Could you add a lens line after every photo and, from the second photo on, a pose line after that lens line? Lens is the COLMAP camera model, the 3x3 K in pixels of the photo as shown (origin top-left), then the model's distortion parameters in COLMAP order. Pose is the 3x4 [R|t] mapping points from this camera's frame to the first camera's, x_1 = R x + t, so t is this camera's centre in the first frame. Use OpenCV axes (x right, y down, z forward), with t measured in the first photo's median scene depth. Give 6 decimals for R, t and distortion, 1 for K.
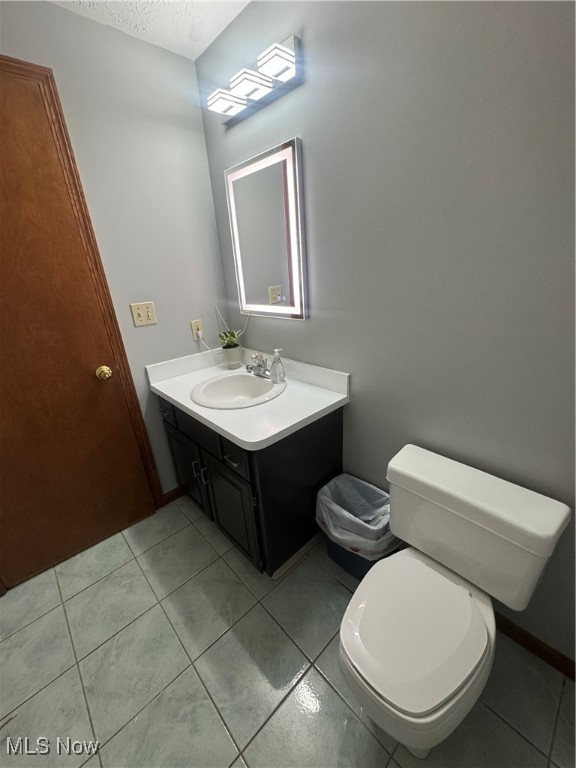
lens RADIAL K [[307.7, 0, 288.0], [0, 307.7, 384.0], [0, 0, 1]] dist [-0.001713, -0.000022]
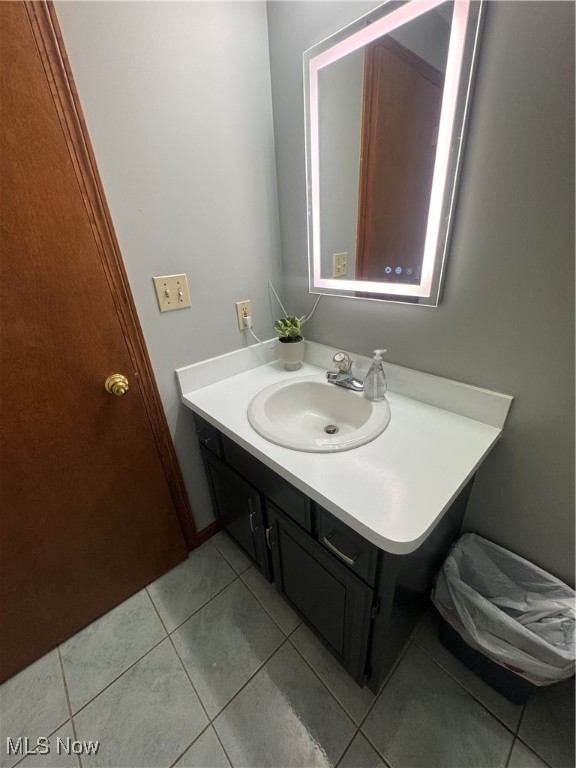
lens RADIAL K [[305.7, 0, 288.0], [0, 305.7, 384.0], [0, 0, 1]] dist [-0.002782, -0.000241]
pose [[0.999917, 0.011737, -0.005291, -0.220021], [-0.011243, 0.996287, 0.085362, -0.092646], [0.006274, -0.085296, 0.996336, 0.337442]]
